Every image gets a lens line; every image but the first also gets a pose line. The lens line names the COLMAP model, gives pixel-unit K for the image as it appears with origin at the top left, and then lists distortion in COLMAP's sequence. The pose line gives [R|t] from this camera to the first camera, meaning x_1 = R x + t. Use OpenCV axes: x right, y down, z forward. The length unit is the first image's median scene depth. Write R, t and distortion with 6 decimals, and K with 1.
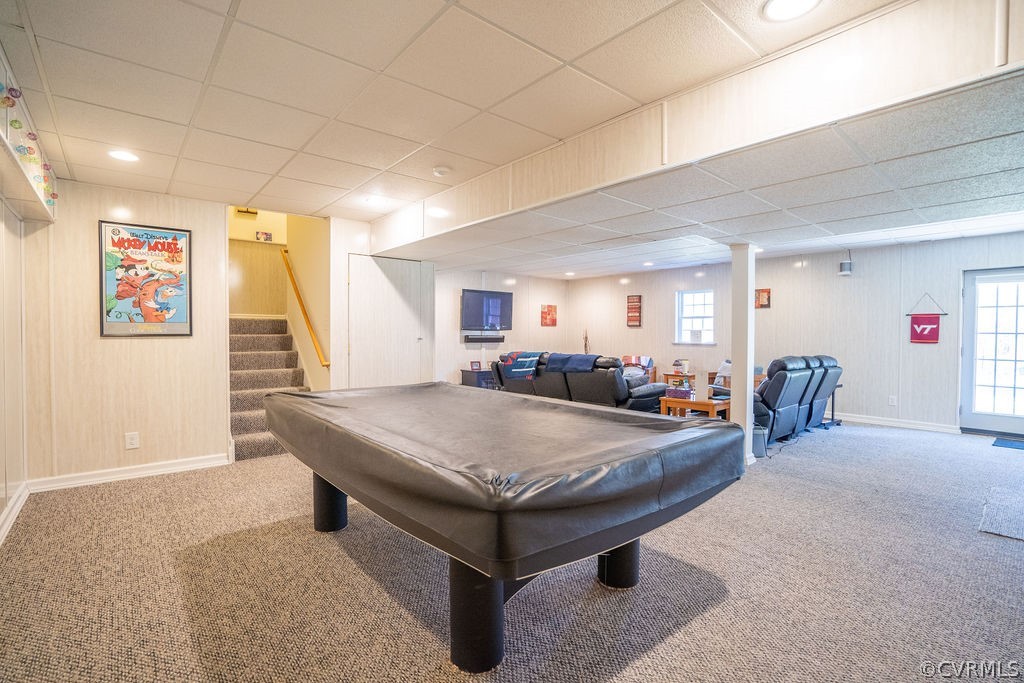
lens RADIAL K [[464.4, 0, 512.0], [0, 464.4, 341.5], [0, 0, 1]] dist [0.000295, 0.000384]
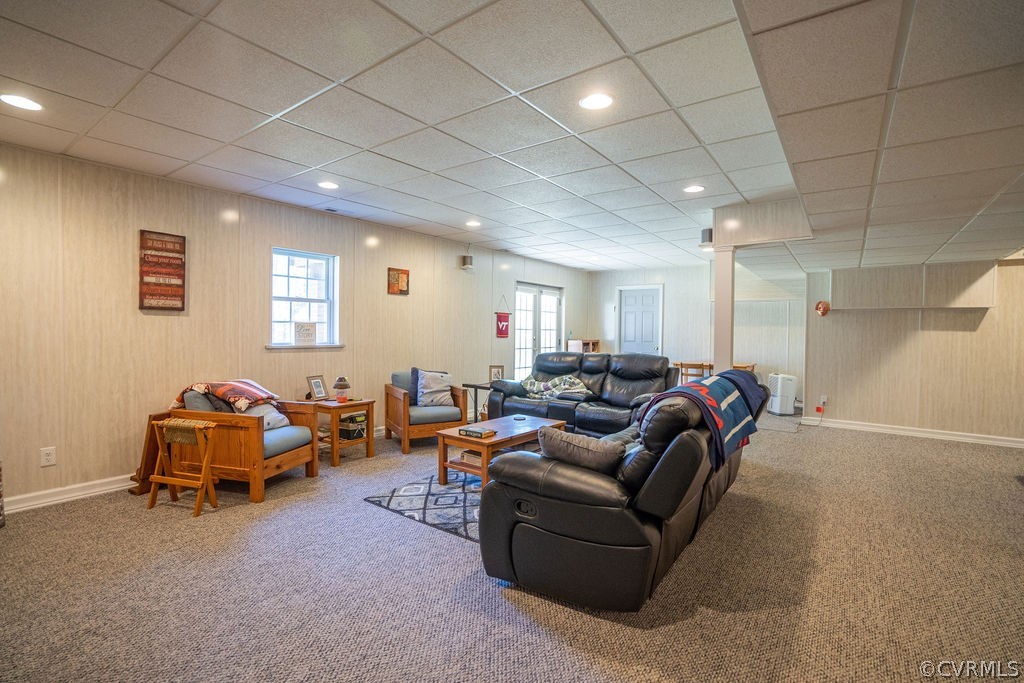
lens RADIAL K [[464.4, 0, 512.0], [0, 464.4, 341.5], [0, 0, 1]] dist [0.000295, 0.000384]
pose [[-0.209267, -0.033109, 0.977298, -0.203297], [0.006842, 0.999353, 0.035322, -0.019106], [-0.977835, 0.014078, -0.208905, 0.850835]]
